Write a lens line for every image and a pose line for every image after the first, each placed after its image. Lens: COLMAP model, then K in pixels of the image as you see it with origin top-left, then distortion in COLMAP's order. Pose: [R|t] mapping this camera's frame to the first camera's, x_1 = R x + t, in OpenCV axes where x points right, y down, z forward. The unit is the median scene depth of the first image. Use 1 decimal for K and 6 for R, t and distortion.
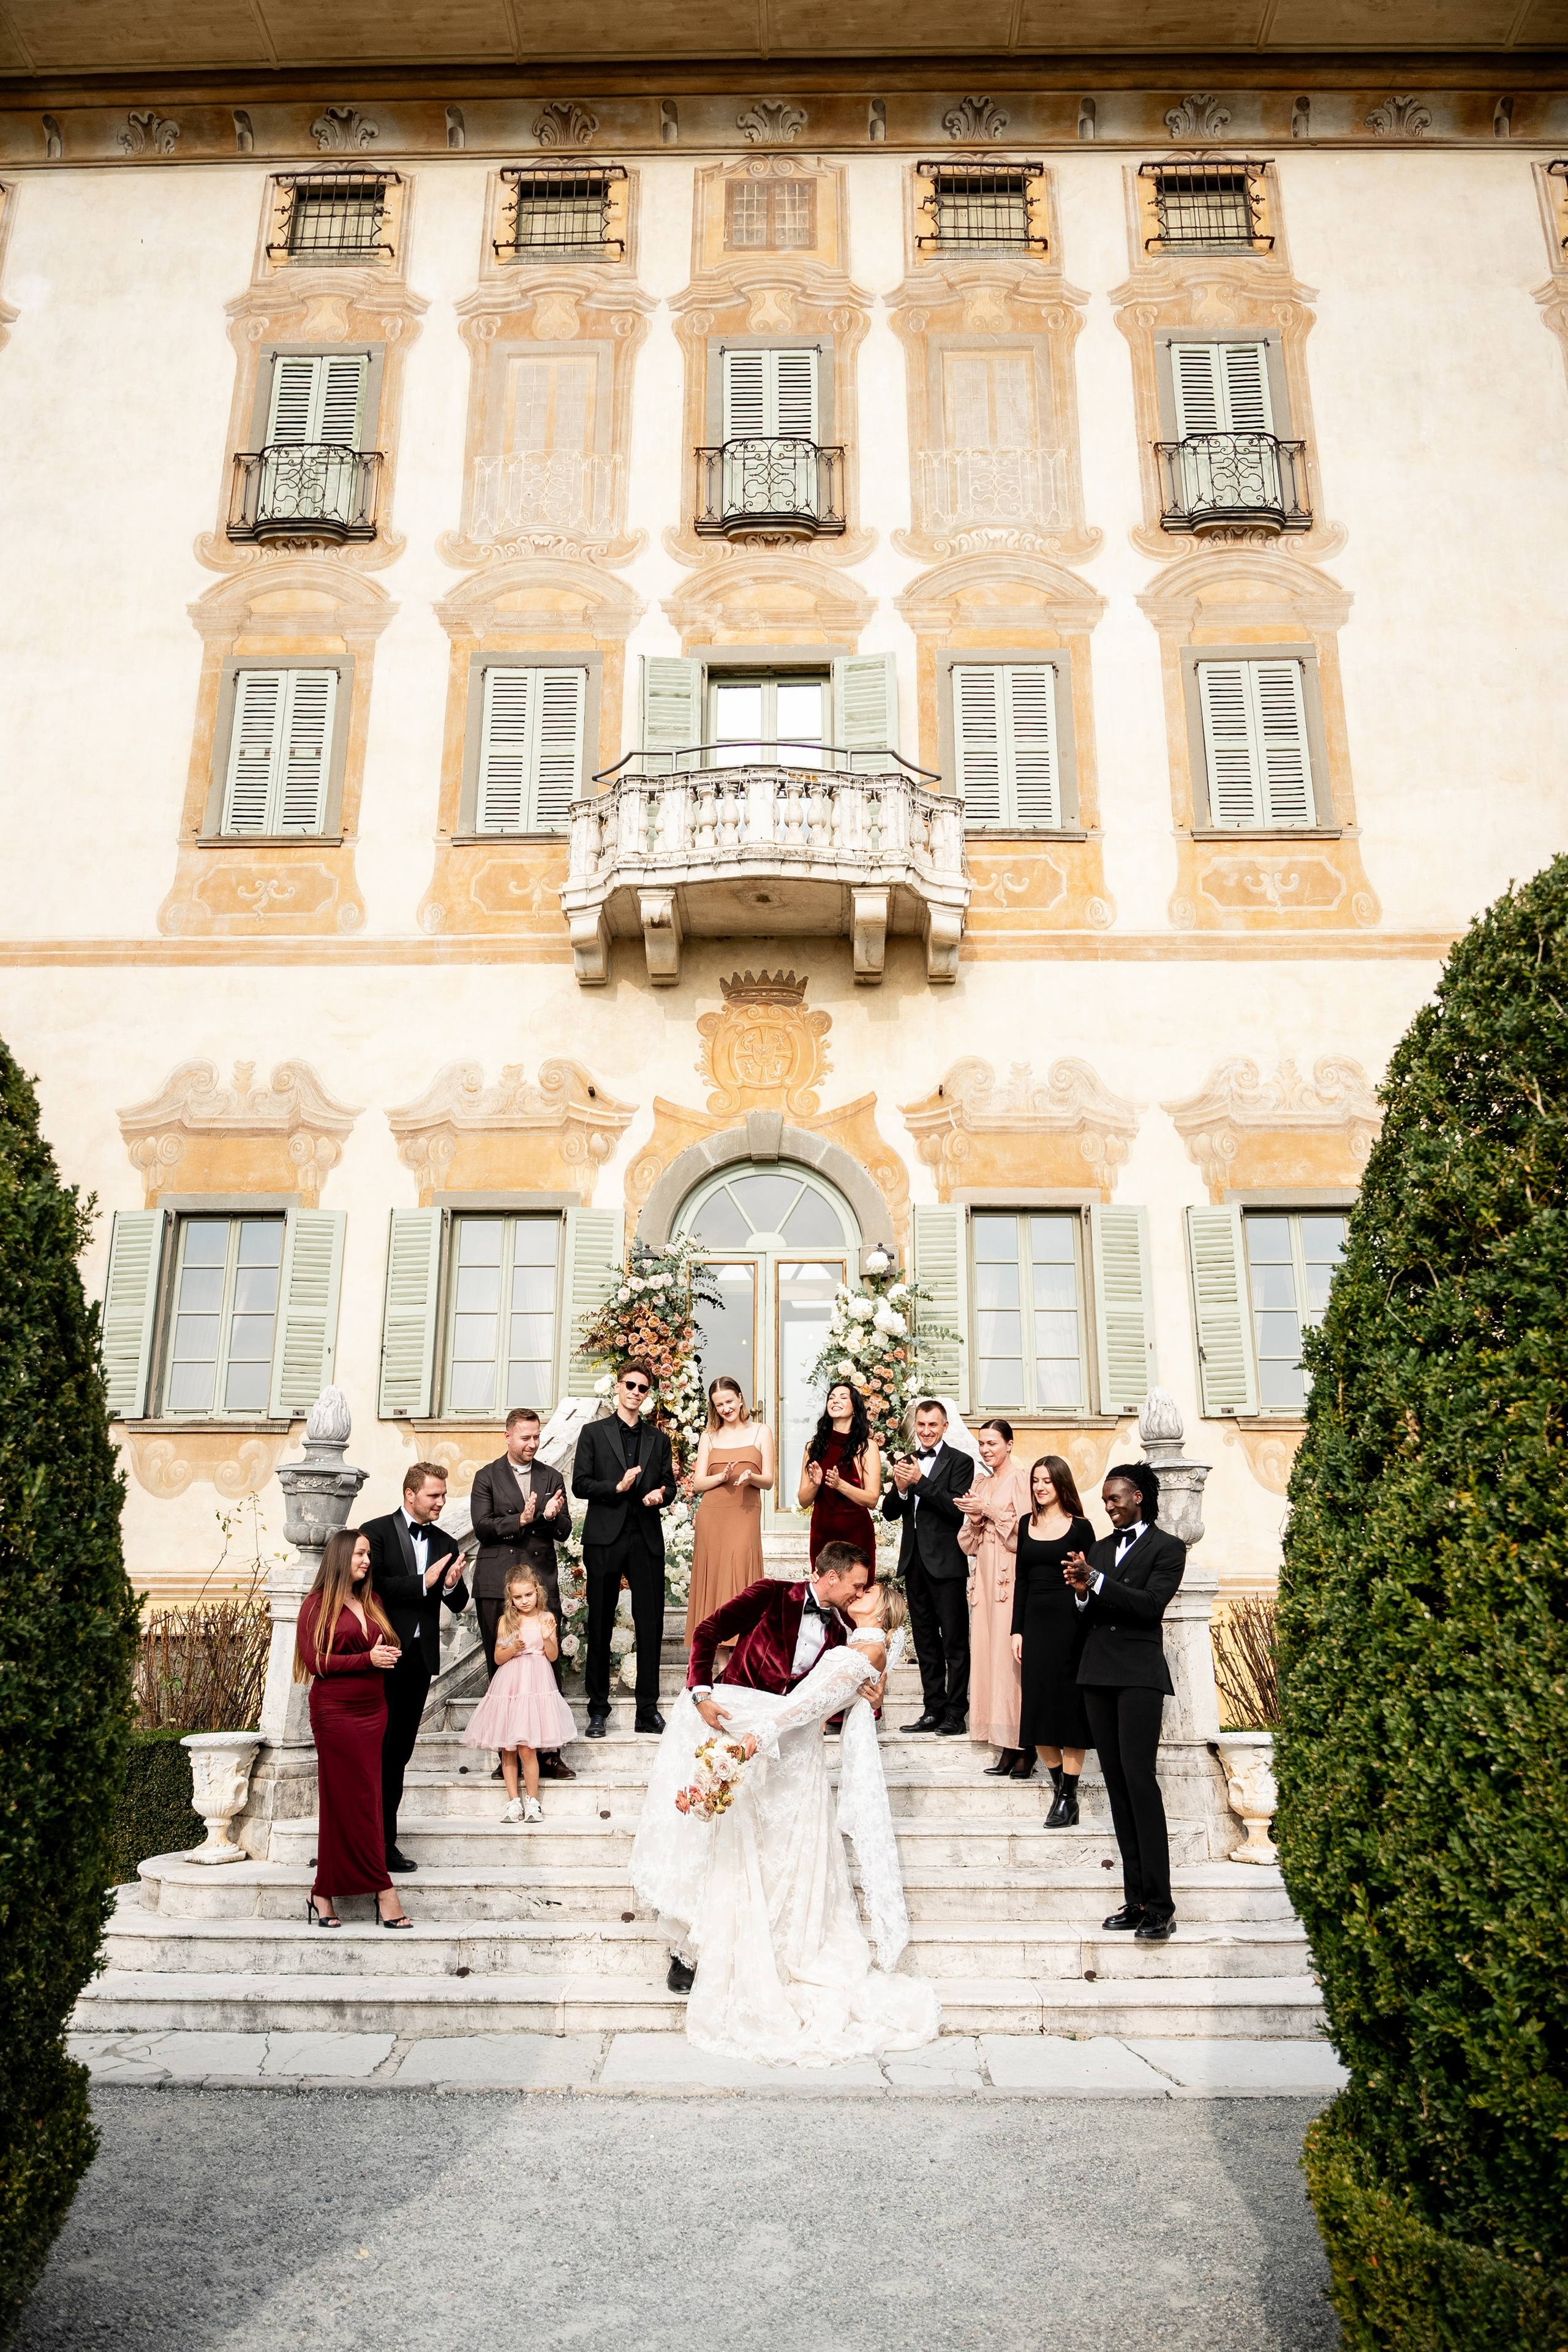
lens RADIAL K [[1574.9, 0, 788.3], [0, 1574.9, 1176.0], [0, 0, 1]] dist [-0.005684, 0.003240]
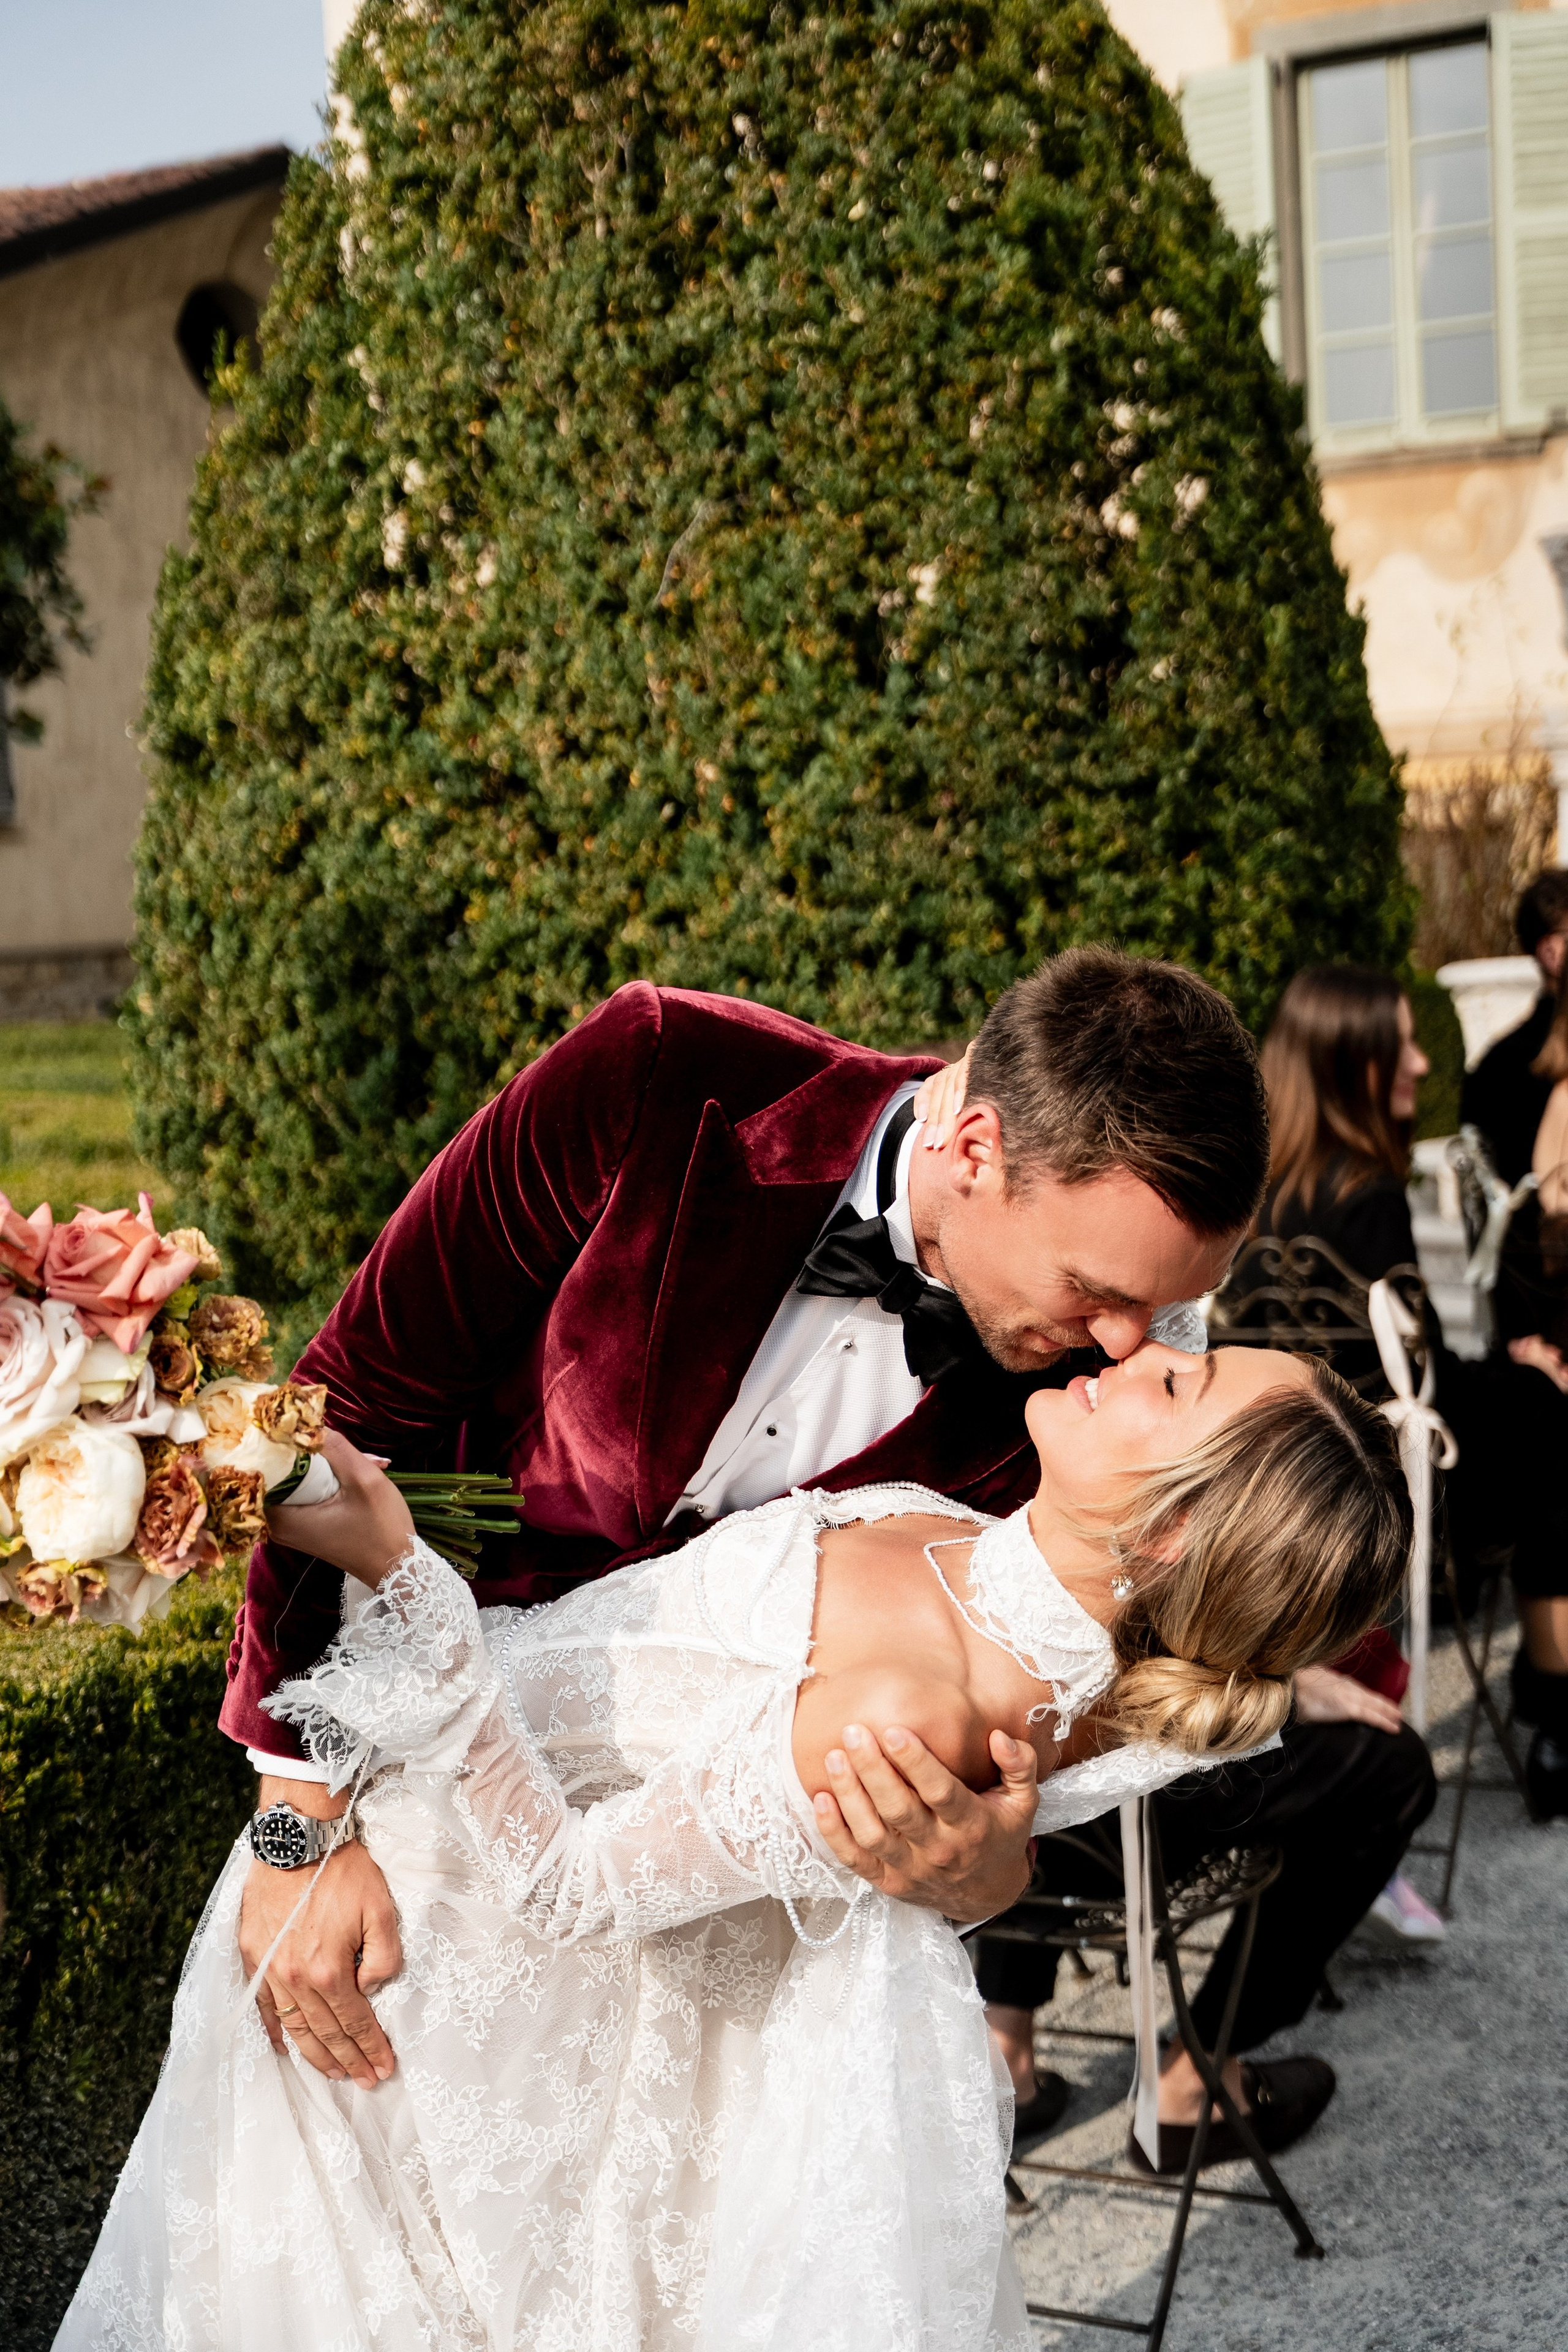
lens RADIAL K [[3501.6, 0, 784.0], [0, 3501.6, 1176.0], [0, 0, 1]] dist [-0.002963, 0.106090]
pose [[0.867823, 0.001060, -0.496872, 0.050930], [0.185001, 0.927408, 0.325097, -0.043532], [0.461148, -0.374049, 0.804630, -0.168509]]
